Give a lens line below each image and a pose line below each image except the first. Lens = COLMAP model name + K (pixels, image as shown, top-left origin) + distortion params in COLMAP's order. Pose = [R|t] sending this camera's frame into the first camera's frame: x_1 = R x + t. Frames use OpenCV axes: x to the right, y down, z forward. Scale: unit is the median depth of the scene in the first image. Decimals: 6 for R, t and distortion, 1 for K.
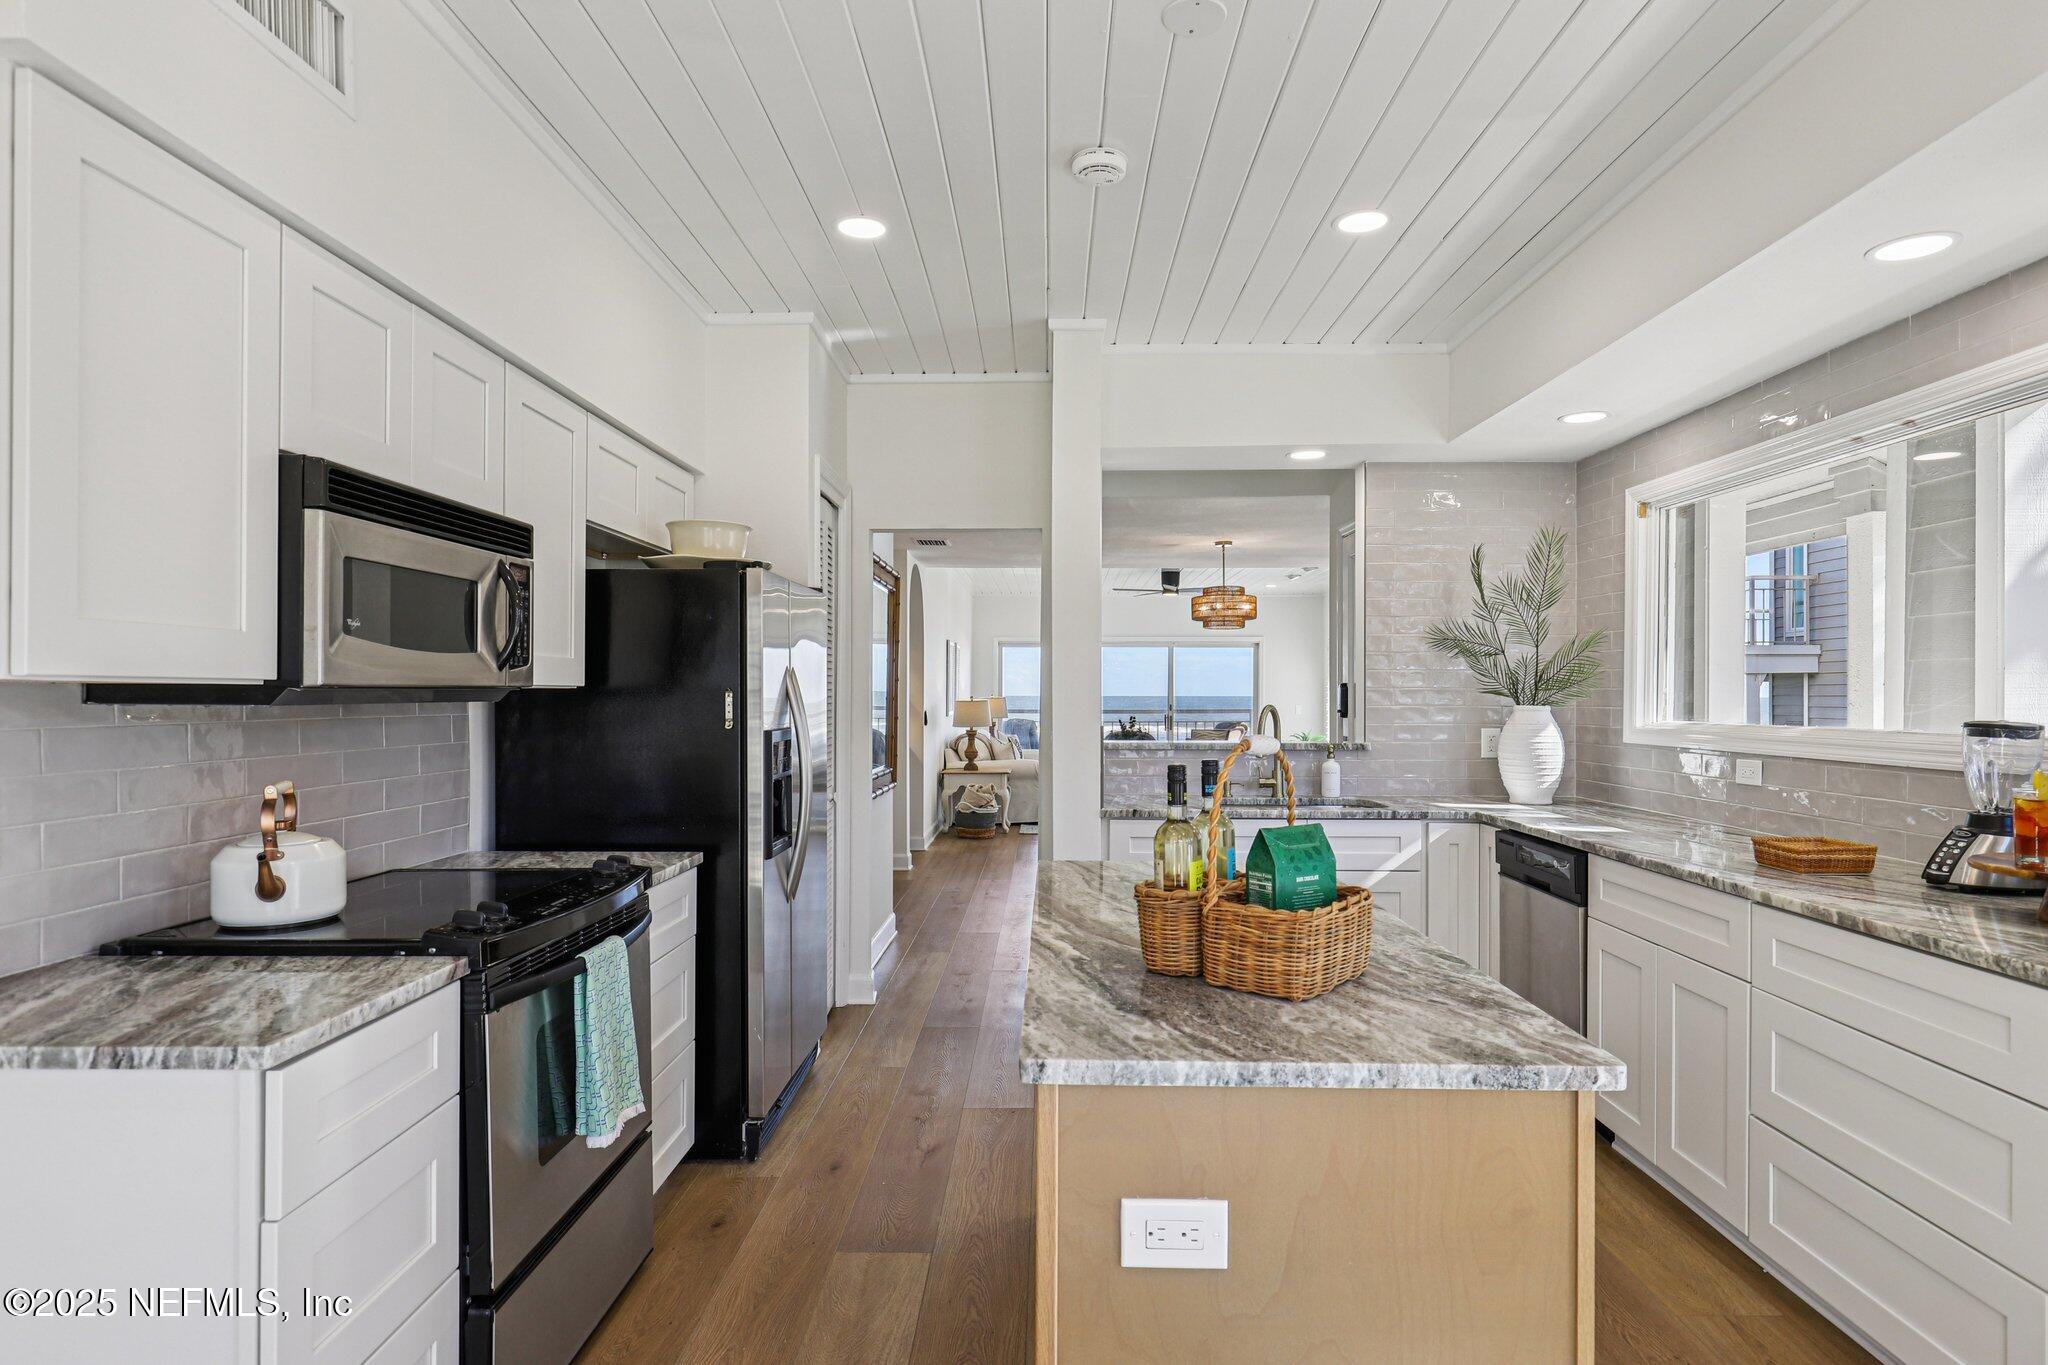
lens RADIAL K [[1124.3, 0, 1041.8], [0, 1124.3, 696.9], [0, 0, 1]] dist [0.002199, 0.001102]
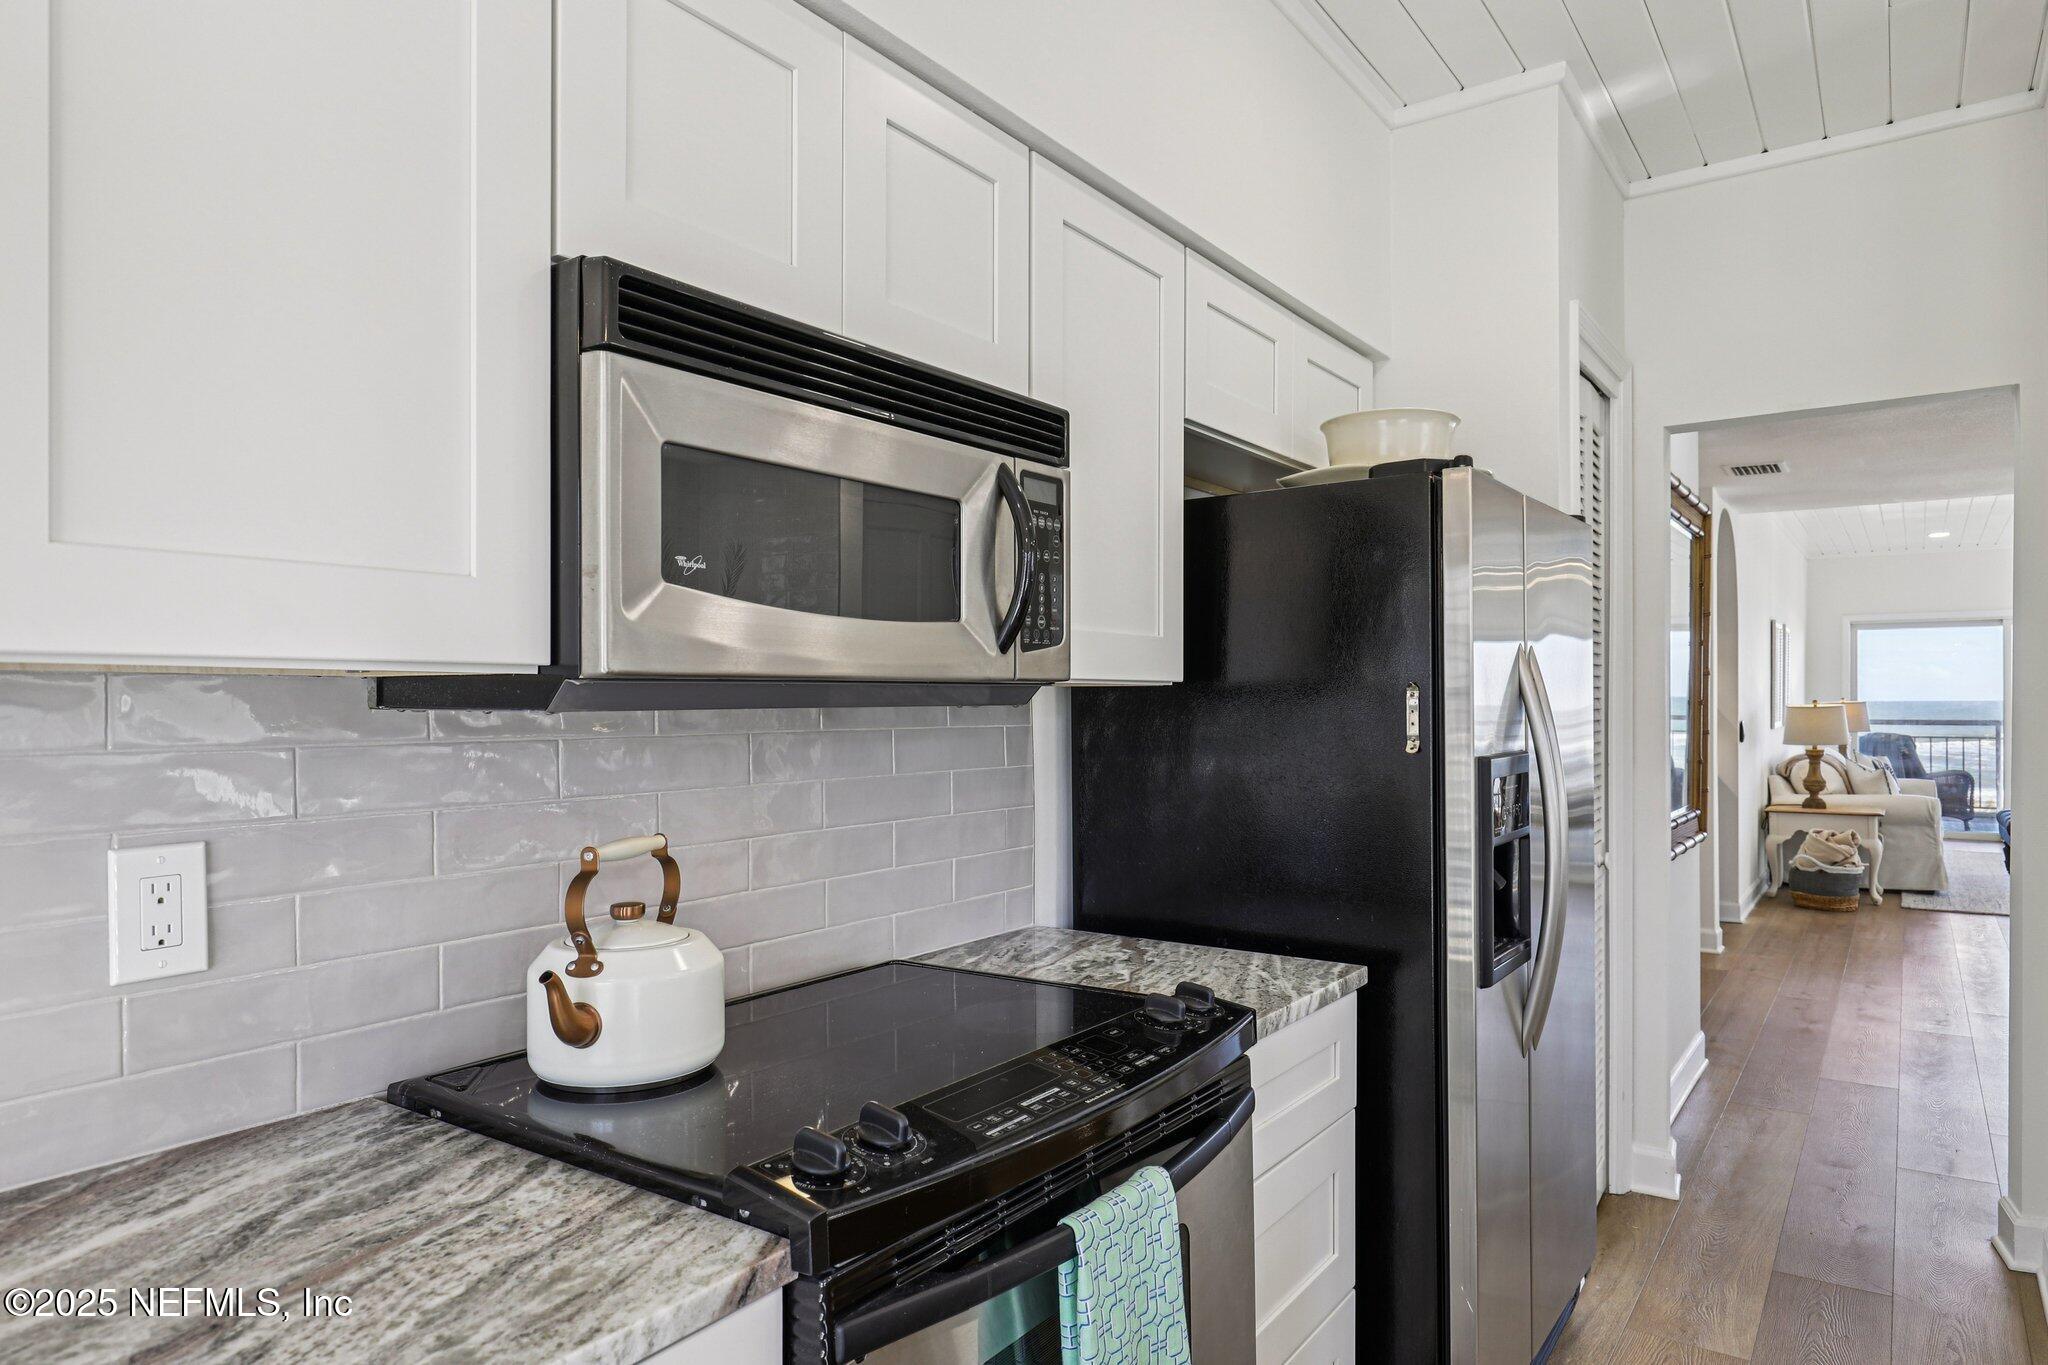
lens RADIAL K [[1249.2, 0, 1032.7], [0, 1249.2, 699.7], [0, 0, 1]] dist [-0.003223, 0.000335]
pose [[0.821981, -0.005404, -0.569490, -0.073415], [0.003440, 0.999984, -0.004523, 0.003192], [0.569505, 0.001758, 0.821986, 0.359719]]
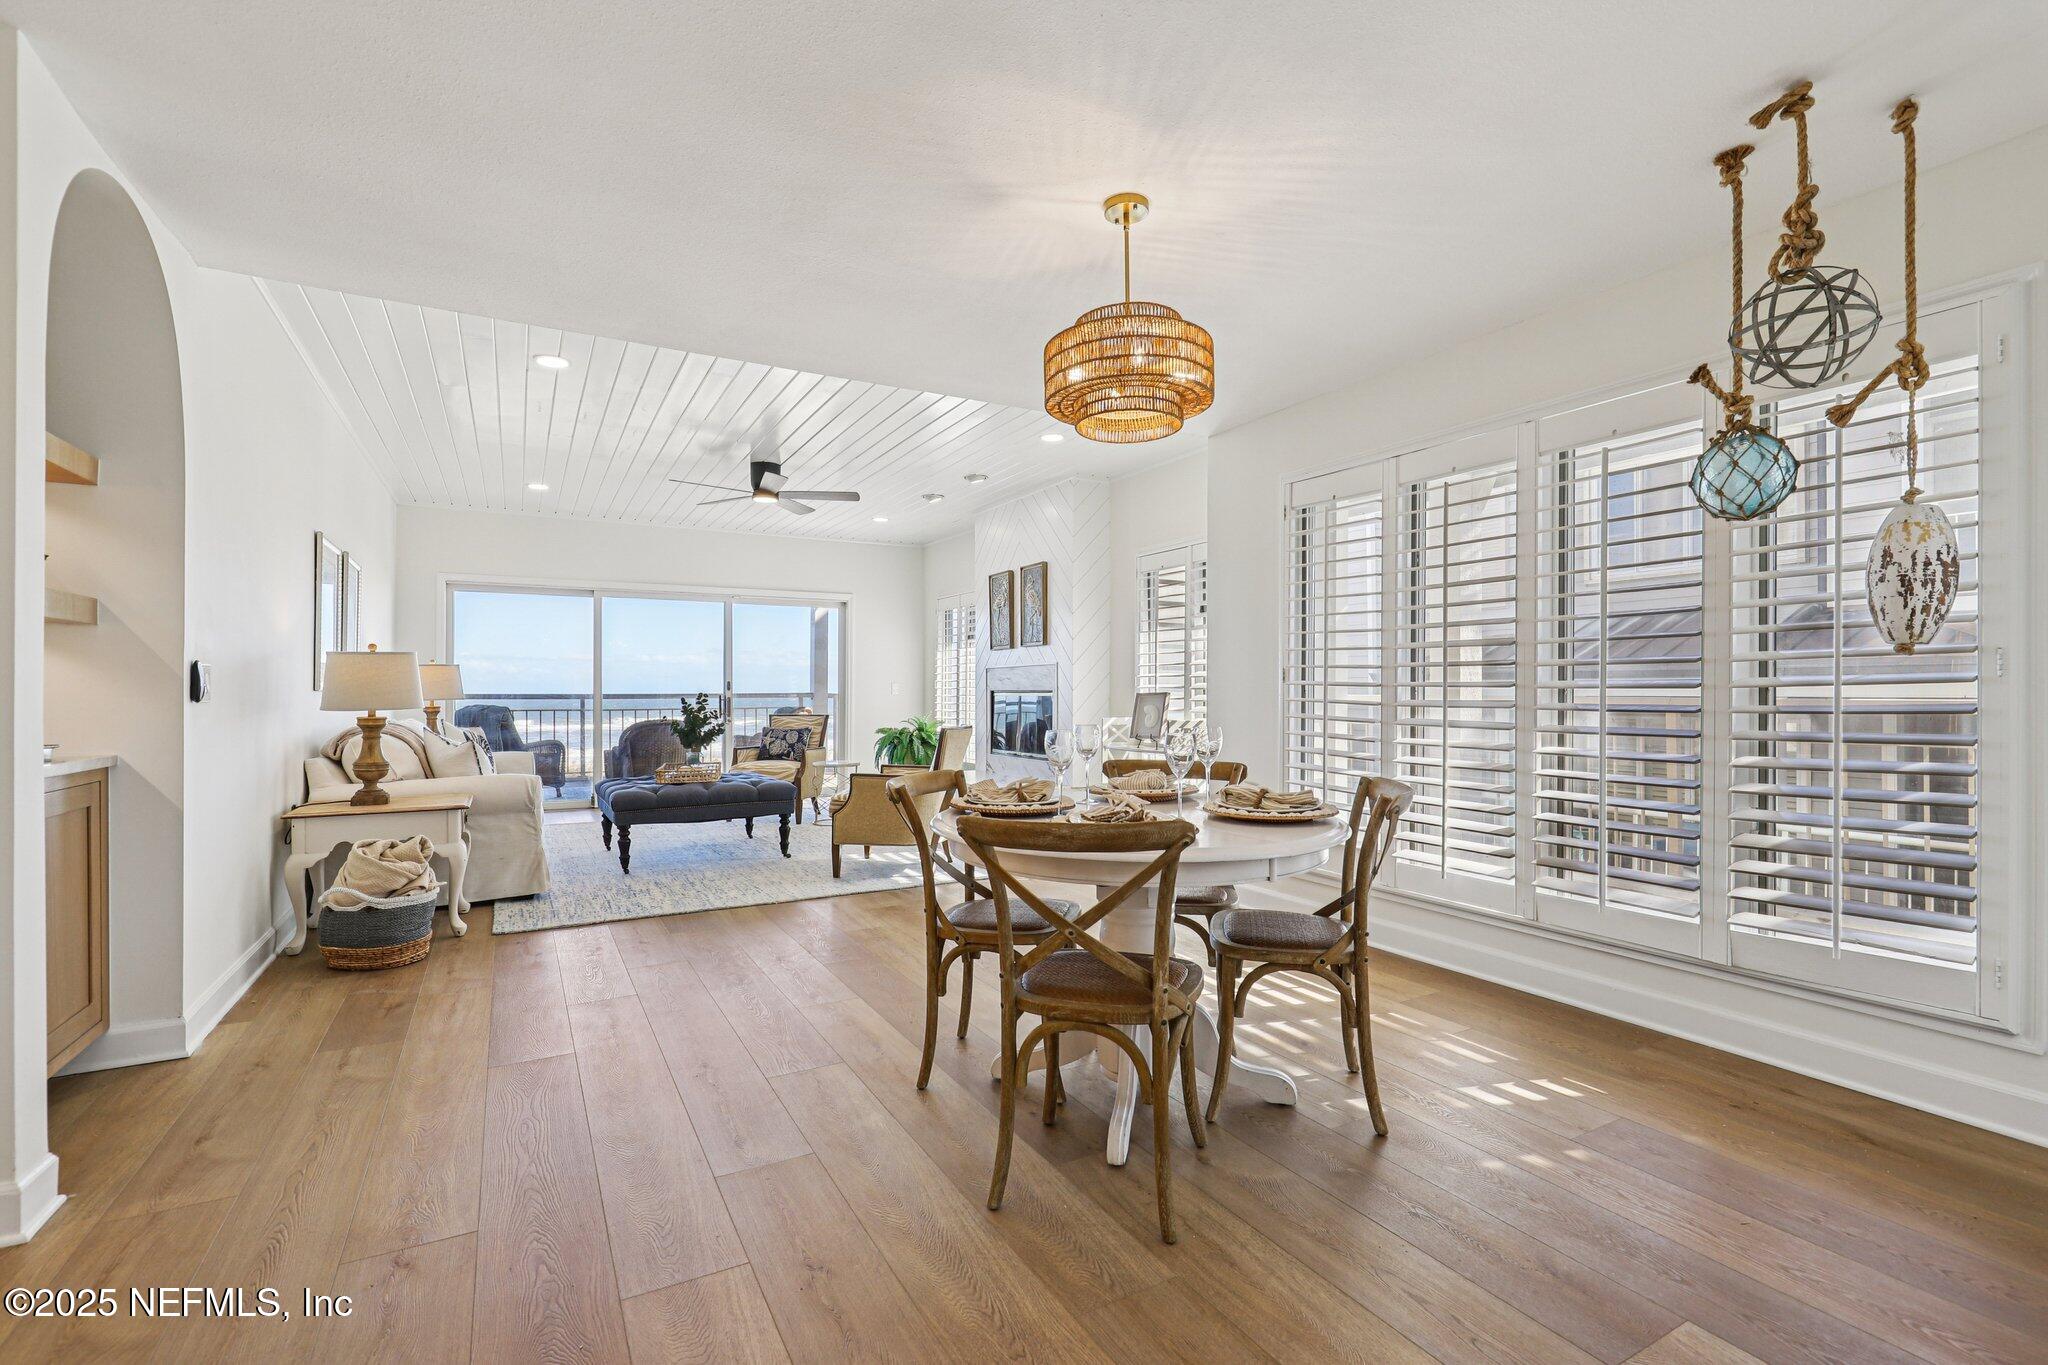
lens RADIAL K [[928.1, 0, 1031.5], [0, 928.1, 693.9], [0, 0, 1]] dist [0.001478, -0.001011]
pose [[0.869229, -0.004350, 0.494390, -0.053028], [0.004353, 0.999990, 0.001145, 0.071452], [-0.494390, 0.001157, 0.869239, 1.854683]]
